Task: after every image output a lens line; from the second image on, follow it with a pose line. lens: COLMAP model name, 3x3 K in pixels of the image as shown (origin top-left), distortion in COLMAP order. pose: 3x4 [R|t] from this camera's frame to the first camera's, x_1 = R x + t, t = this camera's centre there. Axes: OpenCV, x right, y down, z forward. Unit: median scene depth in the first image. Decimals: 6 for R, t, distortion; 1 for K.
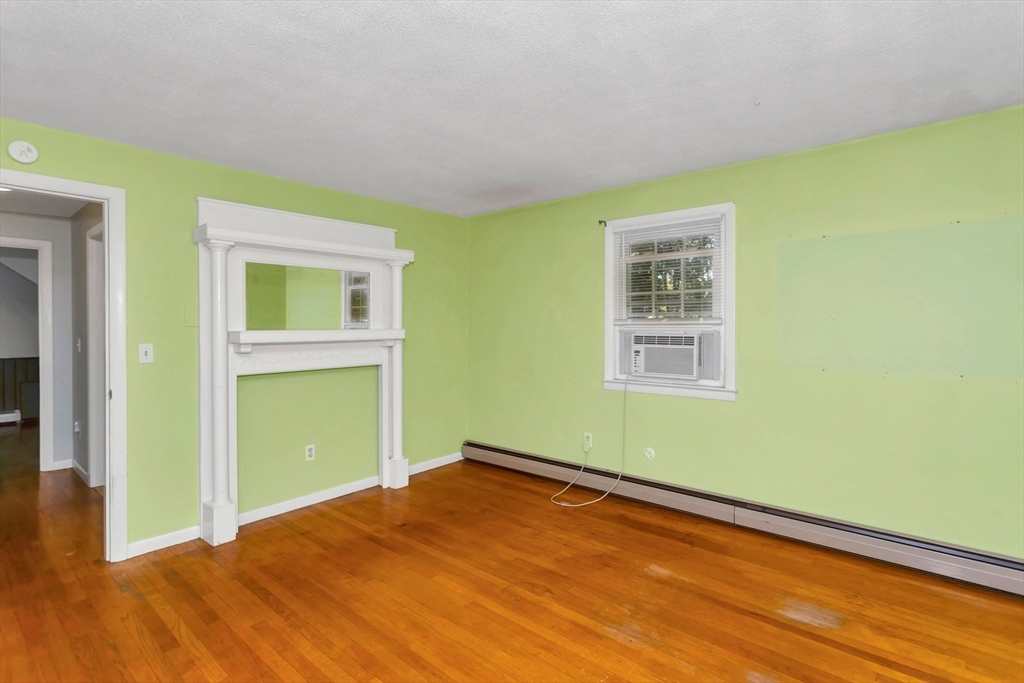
lens RADIAL K [[486.8, 0, 510.9], [0, 486.8, 327.7], [0, 0, 1]] dist [0.001914, 0.000198]
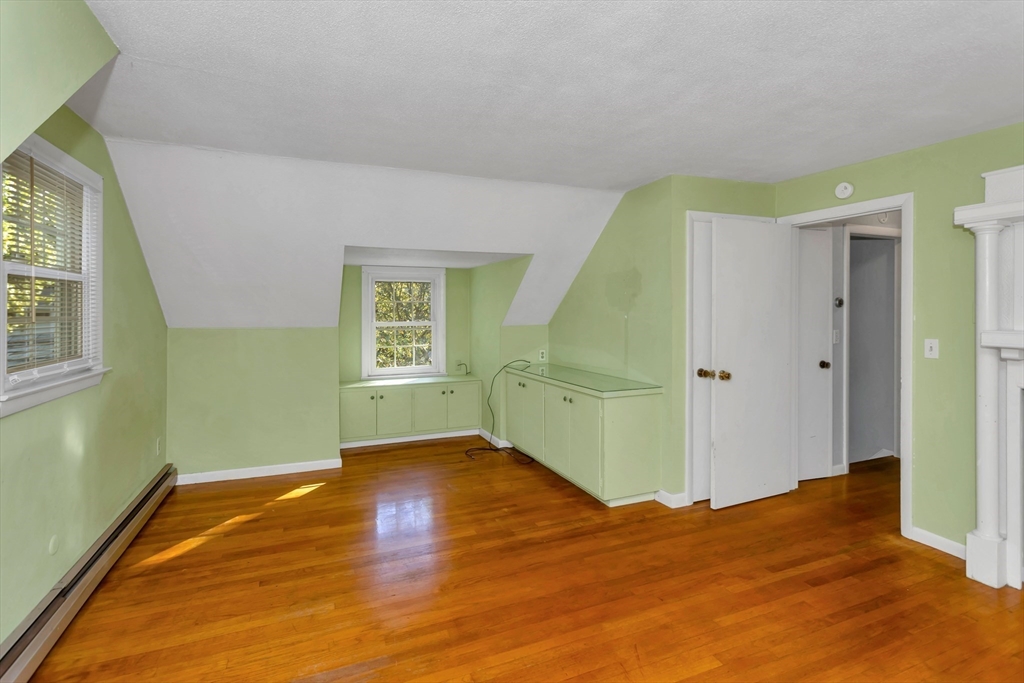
lens RADIAL K [[518.8, 0, 513.7], [0, 518.8, 307.0], [0, 0, 1]] dist [0.001375, 0.000446]
pose [[-0.455999, 0.003055, -0.889975, 0.587302], [-0.004669, 0.999972, 0.005825, -0.034770], [0.889968, 0.006812, -0.455972, 0.706297]]
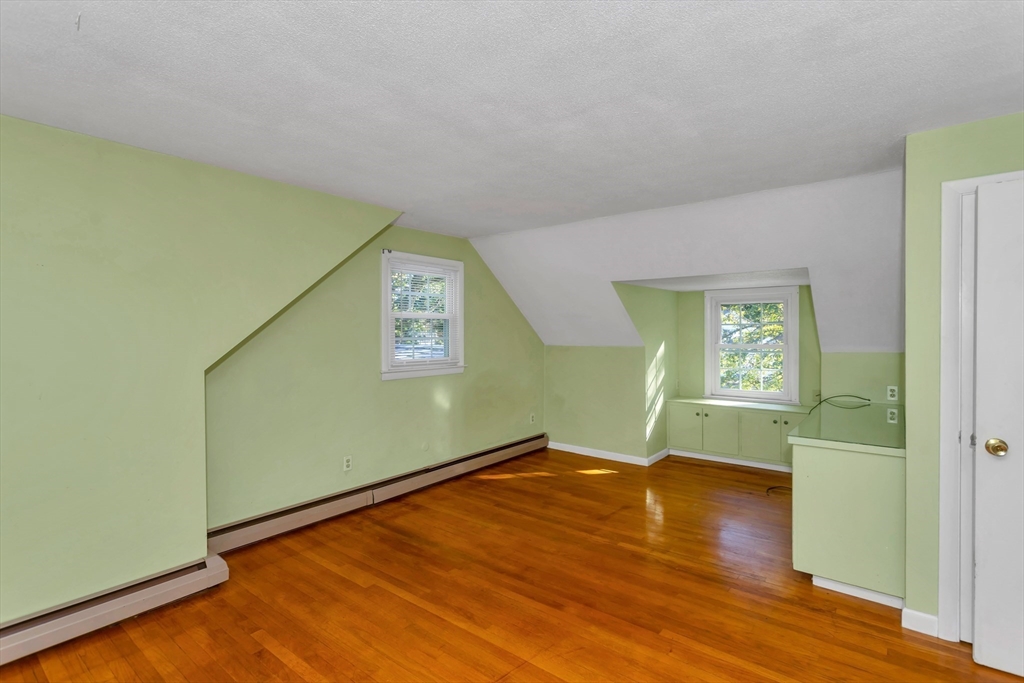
lens RADIAL K [[493.3, 0, 481.9], [0, 493.3, 325.5], [0, 0, 1]] dist [0.001794, 0.000645]
pose [[-0.999836, 0.011323, 0.014146, -0.018979], [0.011357, 0.999933, 0.002360, -0.050860], [-0.014118, 0.002520, -0.999897, 1.301865]]
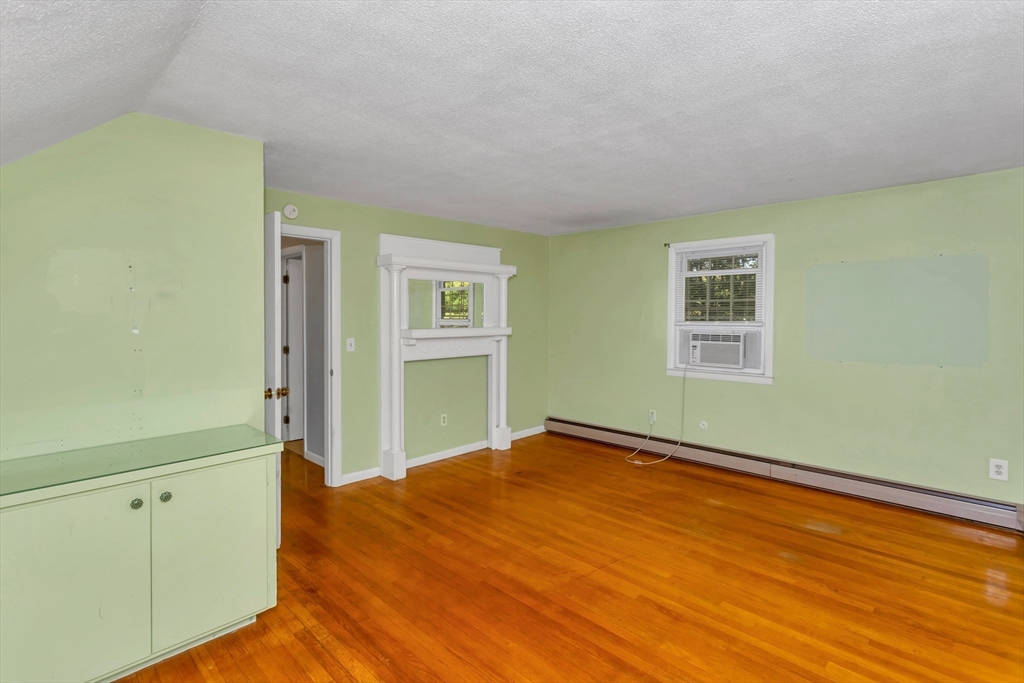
lens RADIAL K [[488.6, 0, 511.4], [0, 488.6, 326.9], [0, 0, 1]] dist [-0.001070, 0.000224]
pose [[0.998322, 0.006909, -0.057498, -0.189940], [-0.005998, 0.999854, 0.016013, -0.025665], [0.057600, -0.015641, 0.998217, -0.401191]]
